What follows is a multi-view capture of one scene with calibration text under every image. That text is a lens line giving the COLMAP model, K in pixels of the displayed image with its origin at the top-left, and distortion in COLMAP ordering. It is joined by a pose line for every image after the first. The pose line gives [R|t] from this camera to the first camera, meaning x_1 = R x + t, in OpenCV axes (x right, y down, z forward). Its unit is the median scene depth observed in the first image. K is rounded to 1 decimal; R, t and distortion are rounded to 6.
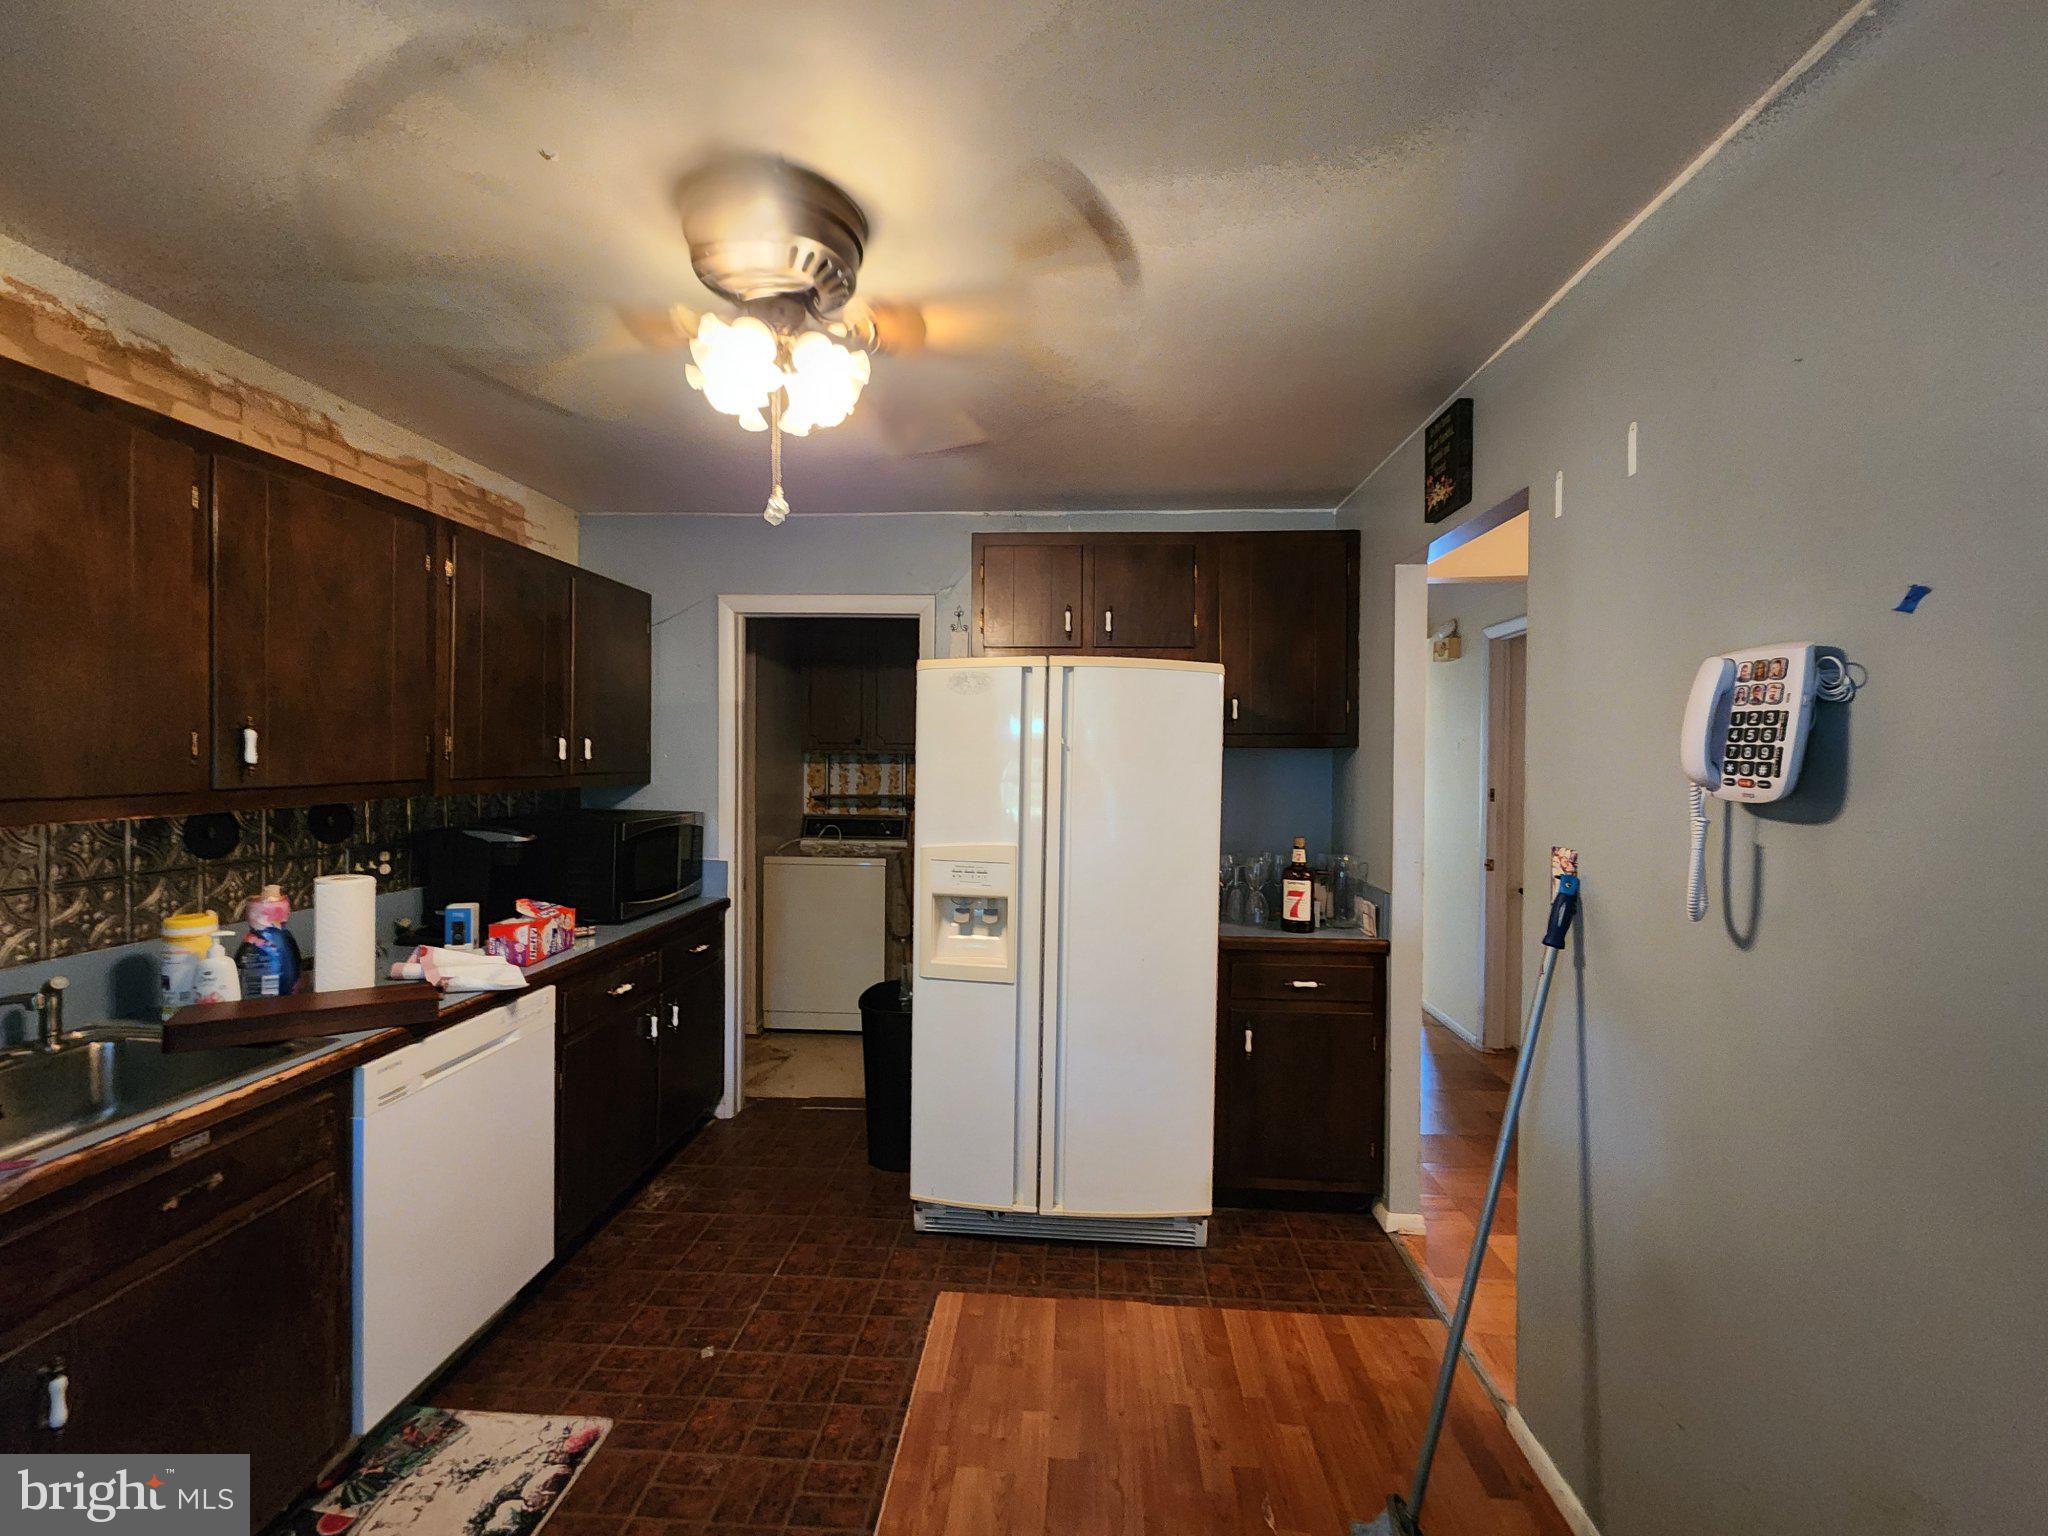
lens RADIAL K [[838.4, 0, 1034.7], [0, 838.4, 761.7], [0, 0, 1]] dist [0.000556, -0.000140]
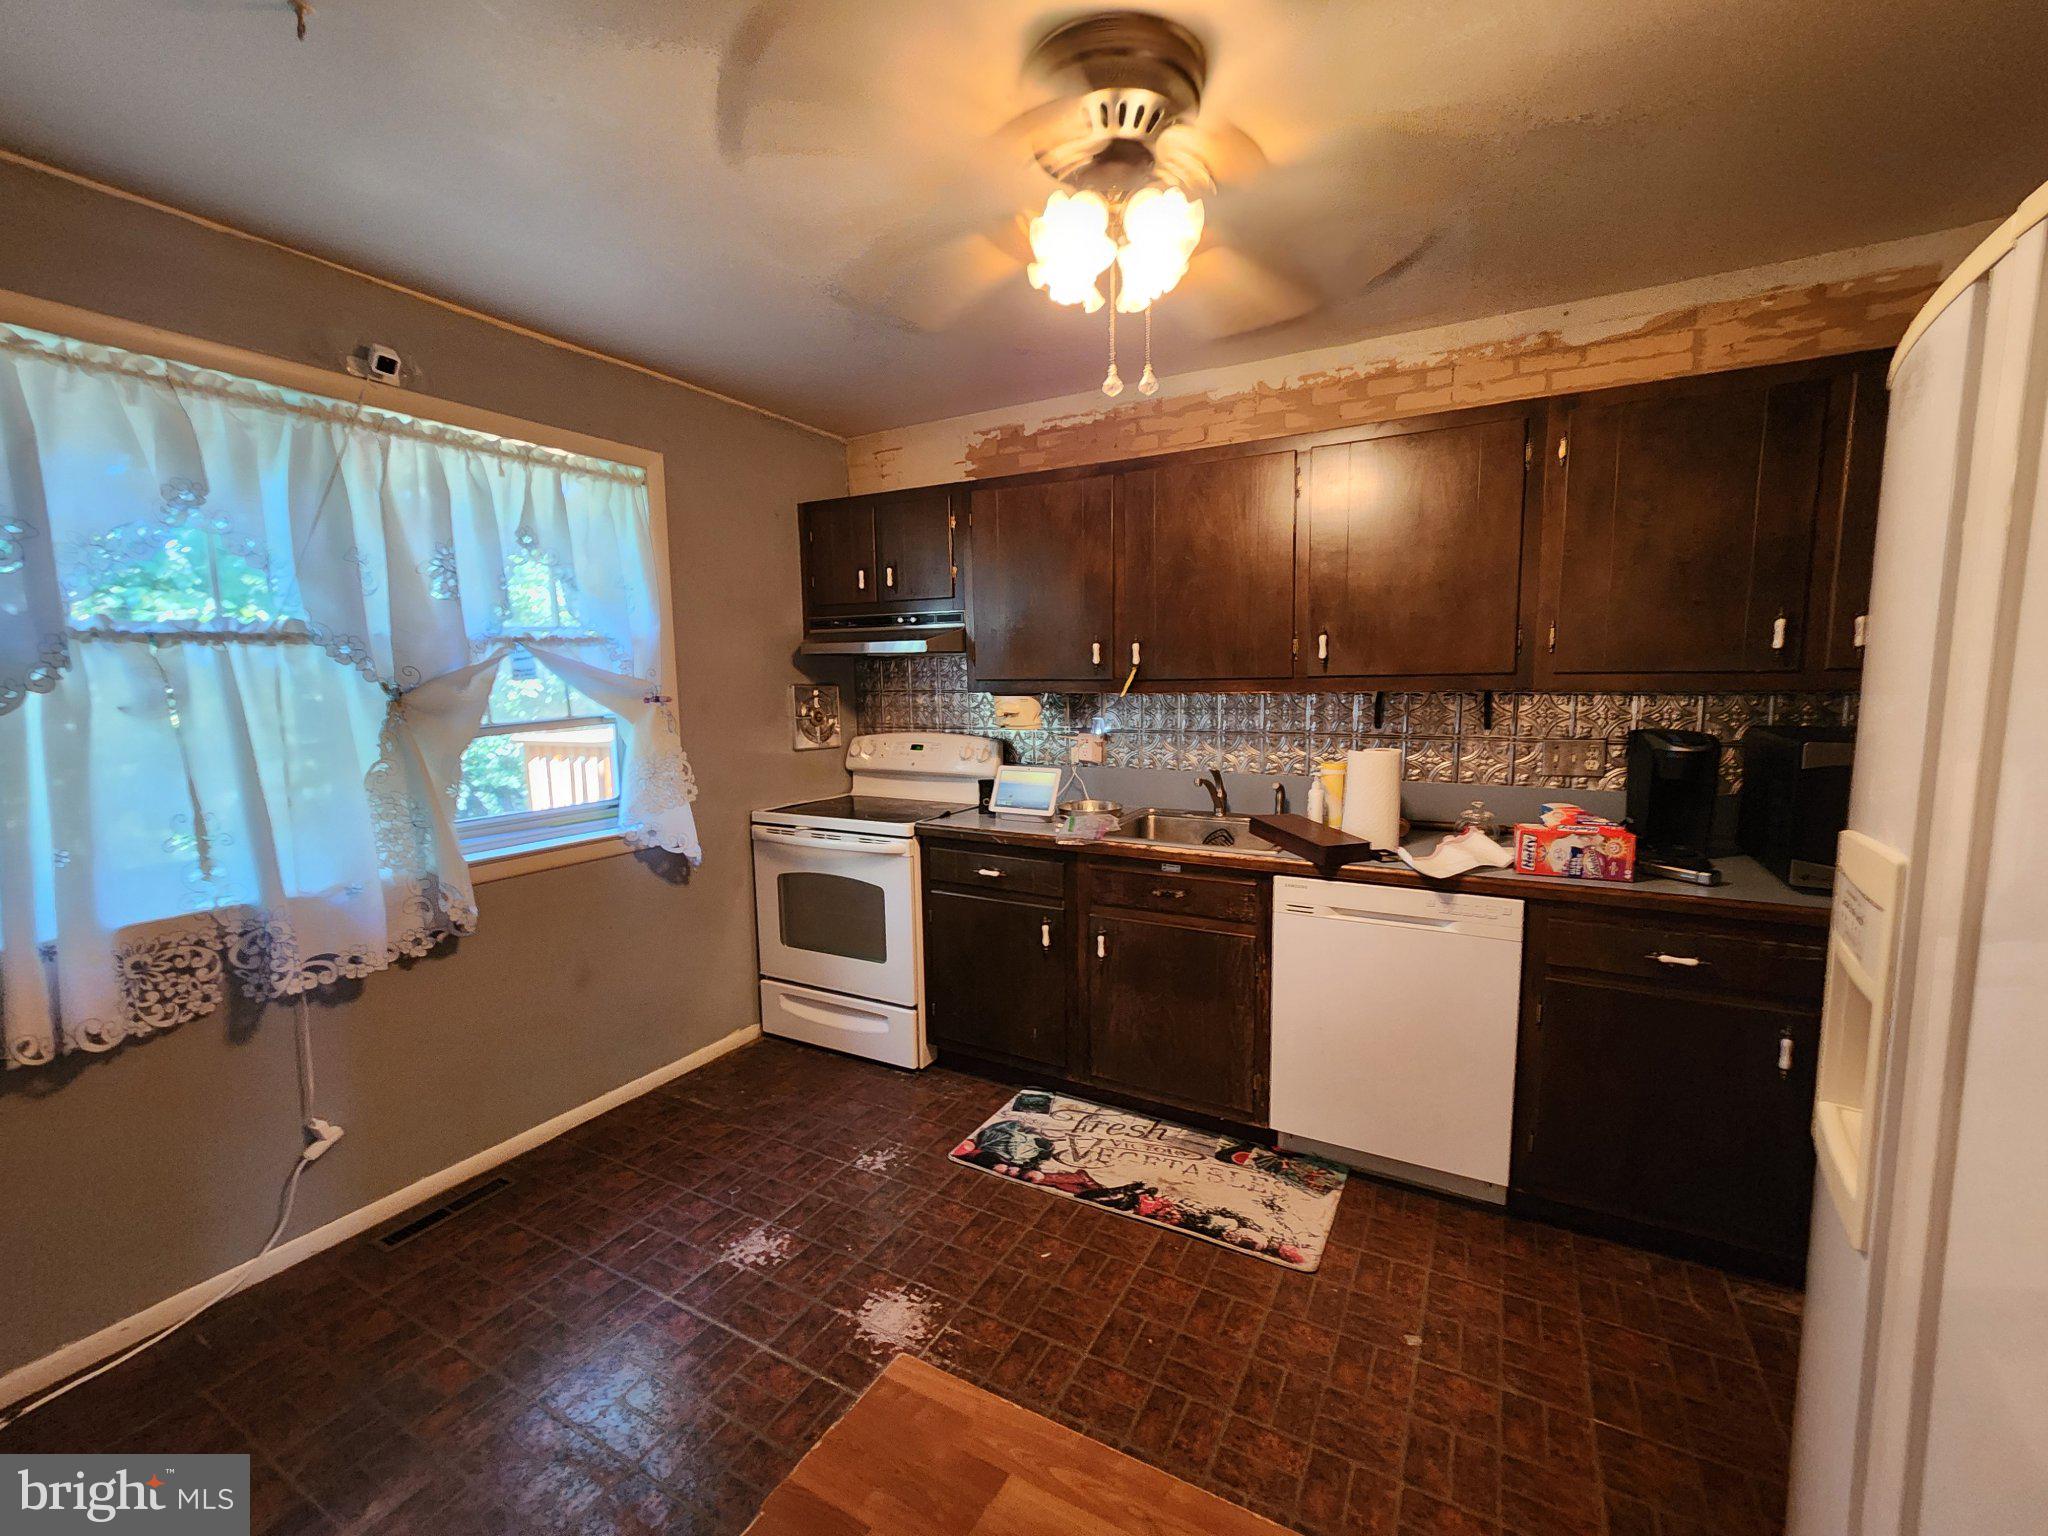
lens RADIAL K [[838.4, 0, 1042.7], [0, 838.4, 769.8], [0, 0, 1]] dist [0.000556, -0.000140]
pose [[-0.415653, 0.095157, -0.904532, 0.503767], [0.000502, 0.994536, 0.104394, 0.035493], [0.909523, 0.042938, -0.413430, 1.015034]]
